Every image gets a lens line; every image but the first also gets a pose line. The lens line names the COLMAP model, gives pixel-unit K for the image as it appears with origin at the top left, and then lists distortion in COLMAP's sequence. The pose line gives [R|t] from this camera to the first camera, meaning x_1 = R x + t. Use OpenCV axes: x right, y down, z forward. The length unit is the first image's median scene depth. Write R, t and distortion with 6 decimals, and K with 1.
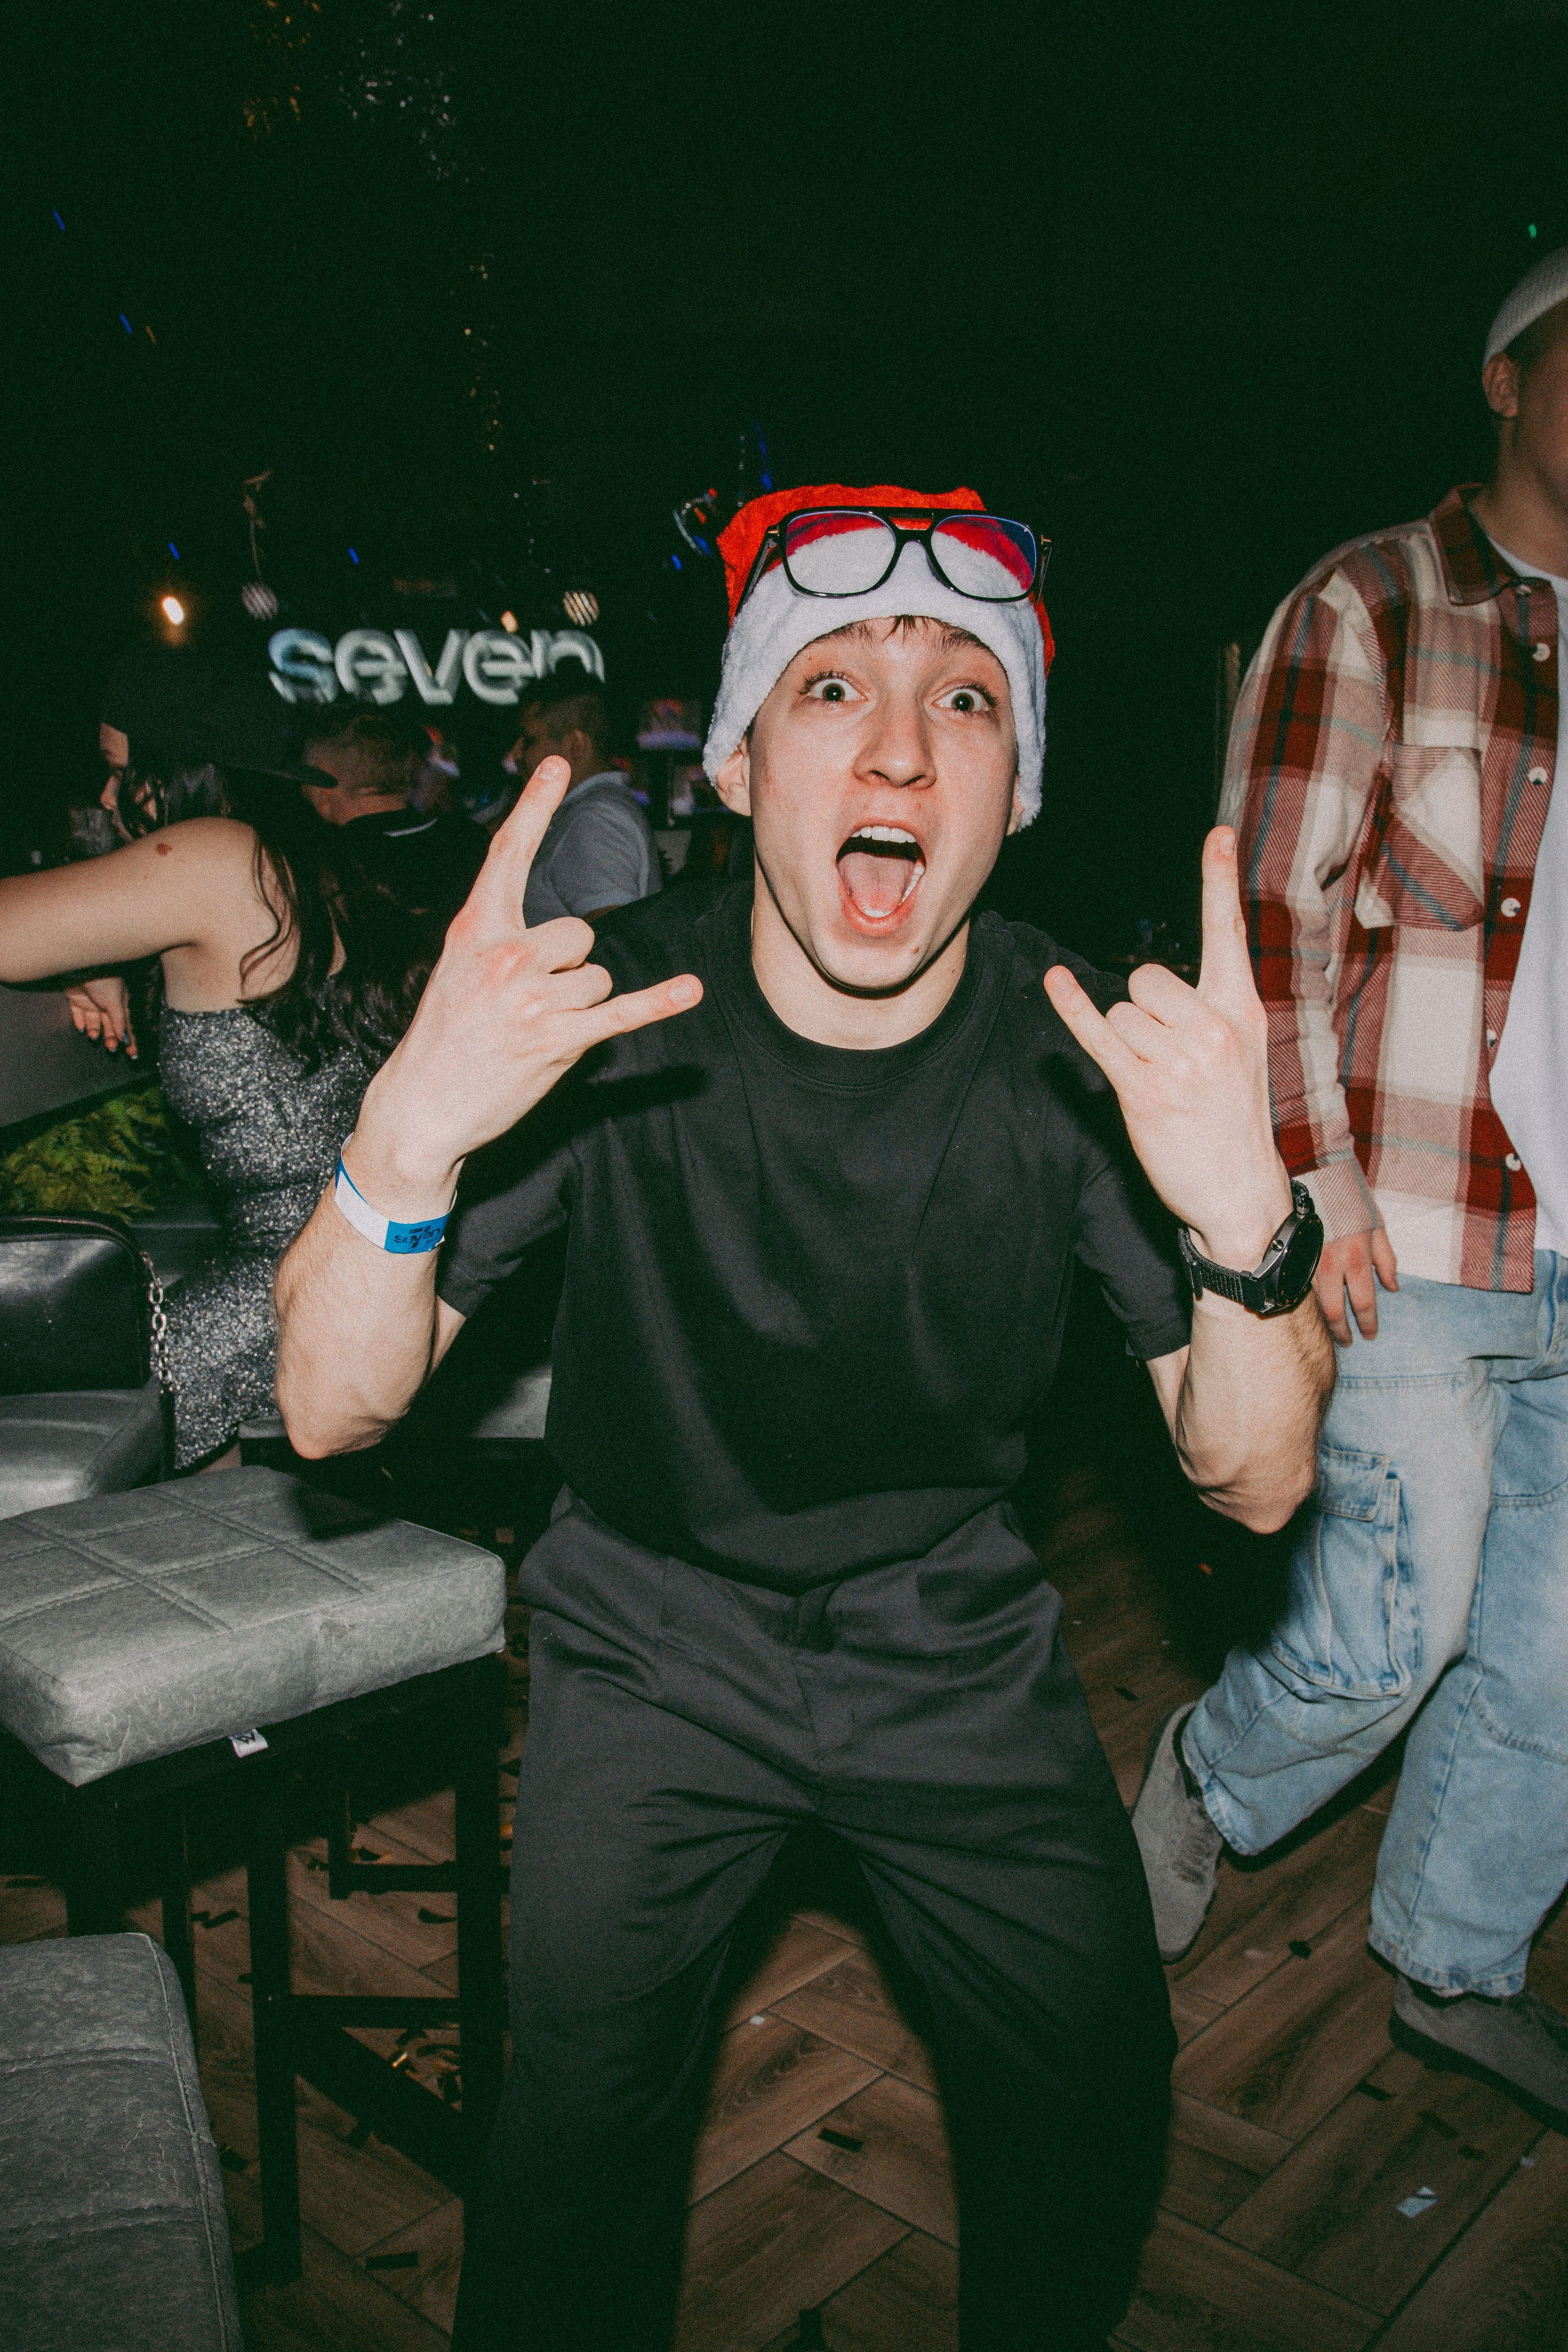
lens RADIAL K [[1998.1, 0, 772.8], [0, 1998.1, 1207.7], [0, 0, 1]] dist [-0.060883, 0.055774]
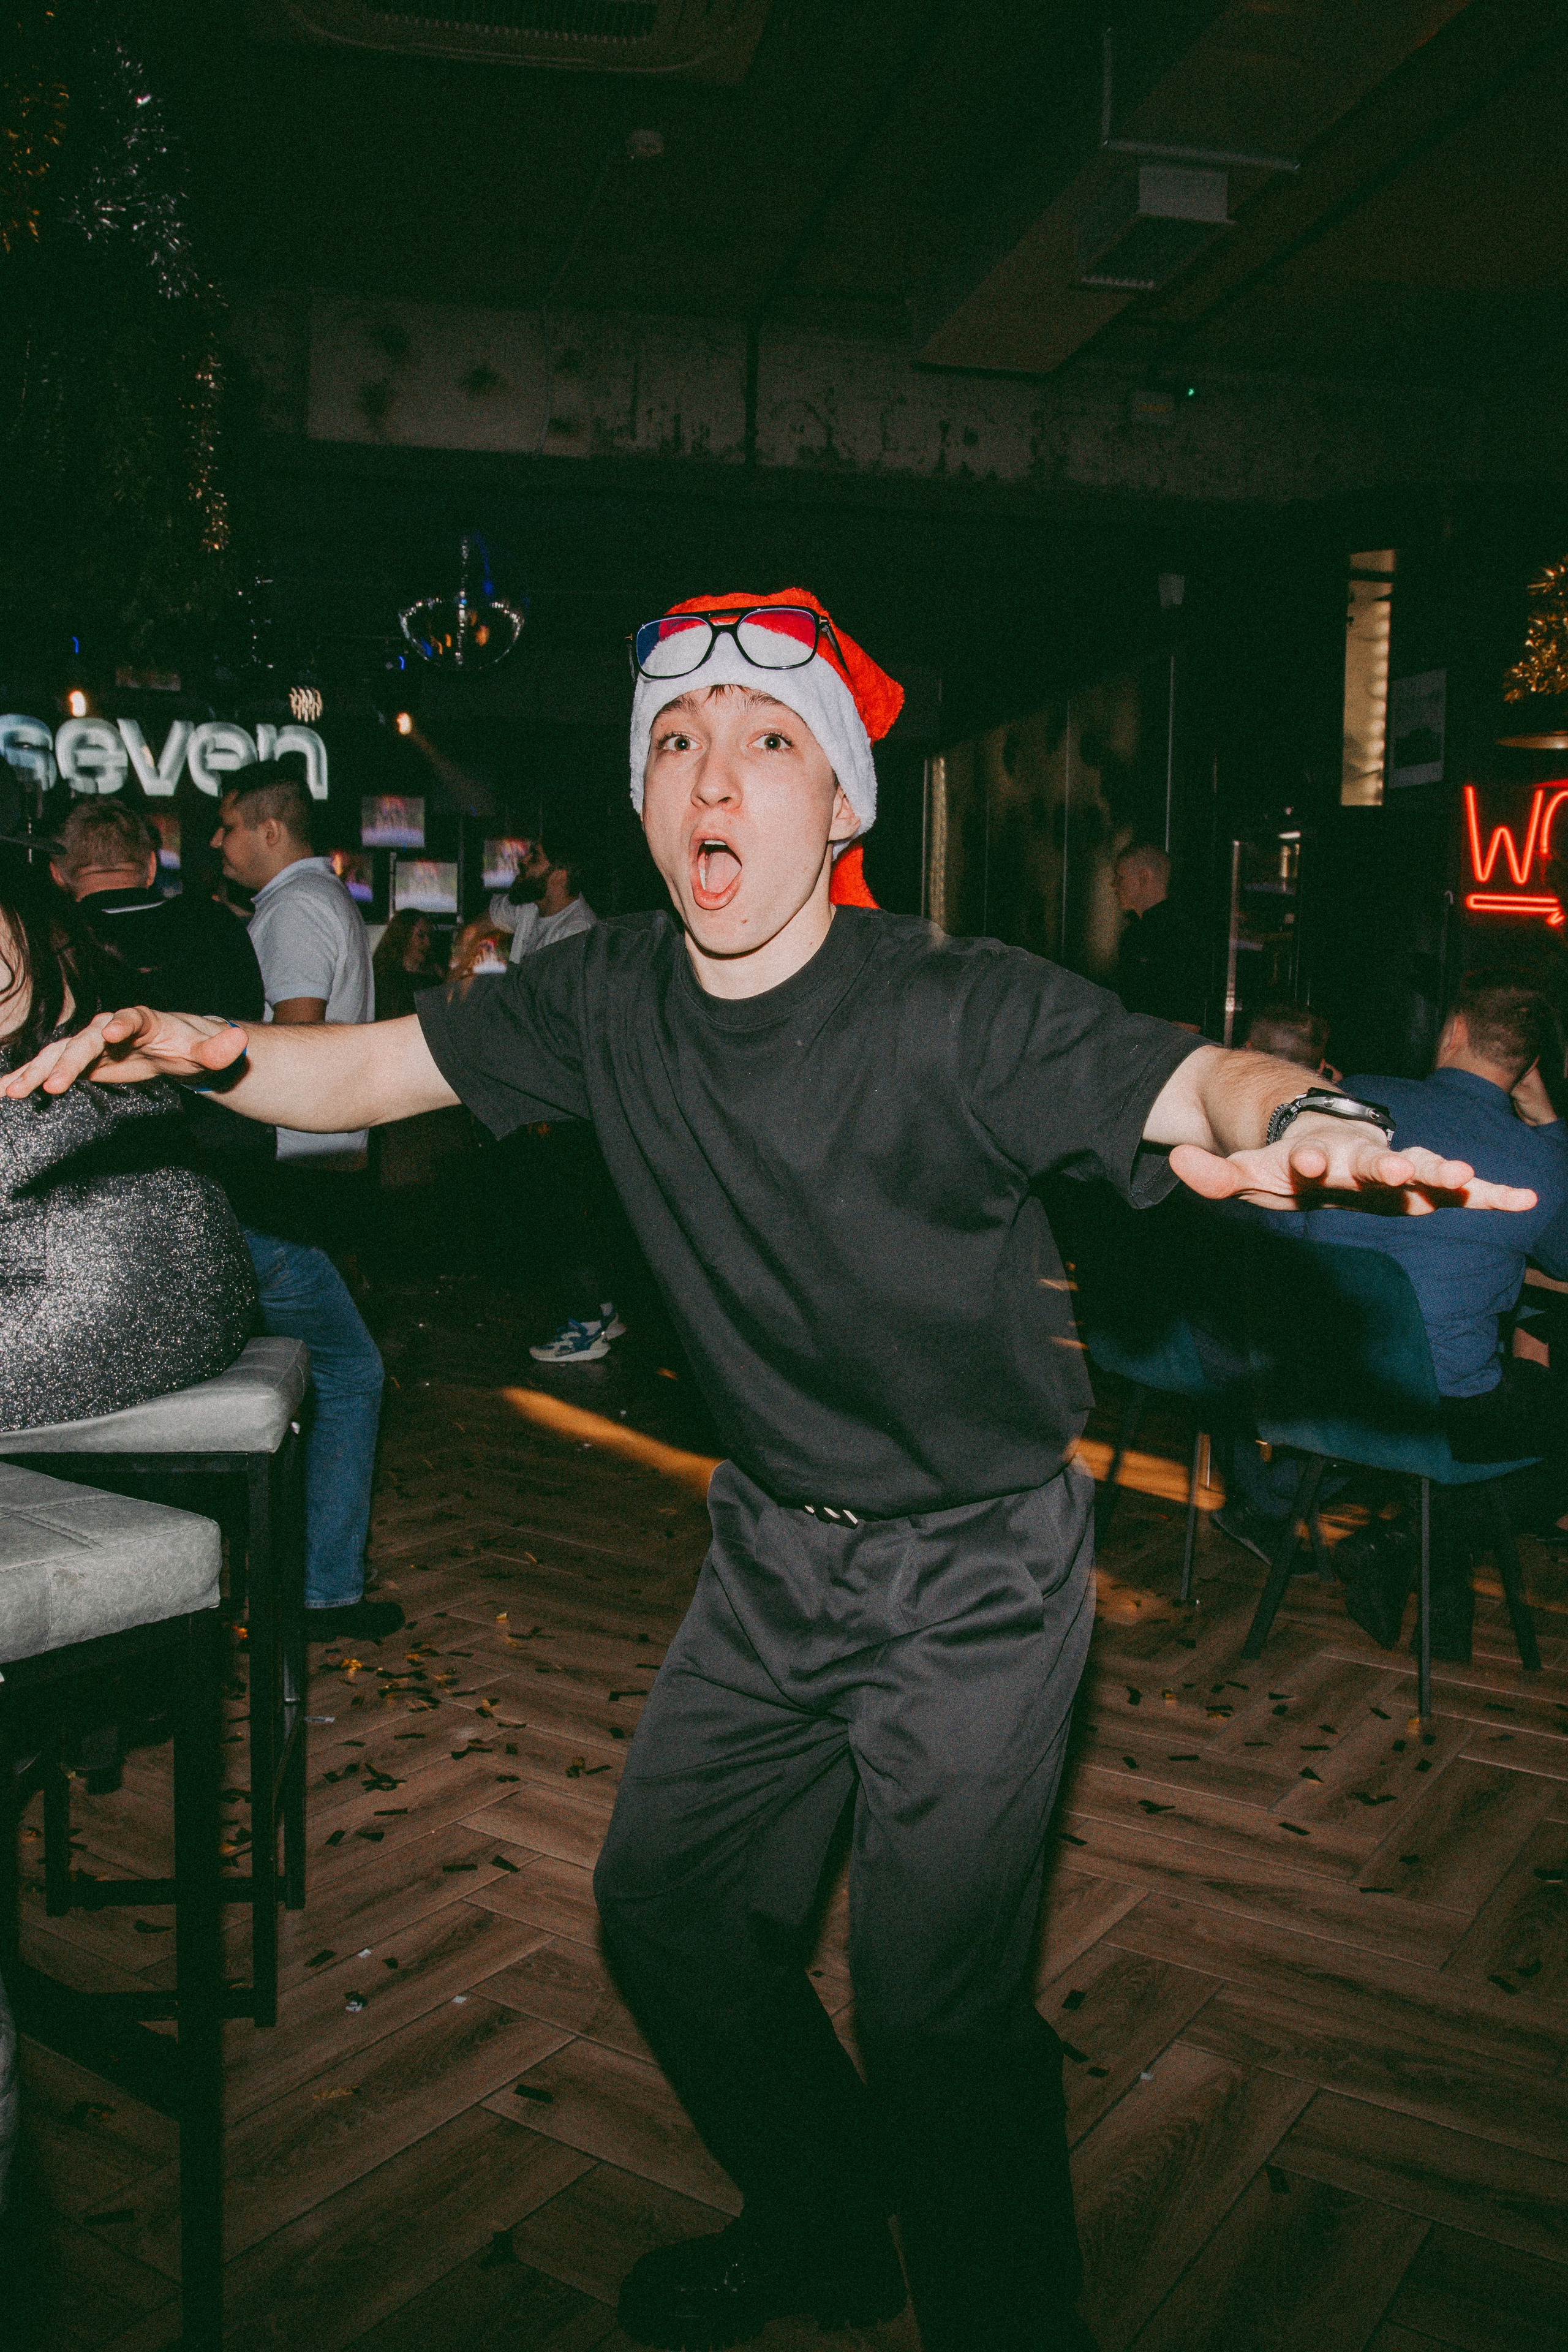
lens RADIAL K [[1998.1, 0, 772.8], [0, 1998.1, 1207.7], [0, 0, 1]] dist [-0.060883, 0.055774]
pose [[0.990880, 0.000618, 0.134742, 0.016828], [0.006212, 0.998717, -0.050263, 0.039965], [-0.134600, 0.050642, 0.989605, -0.116546]]
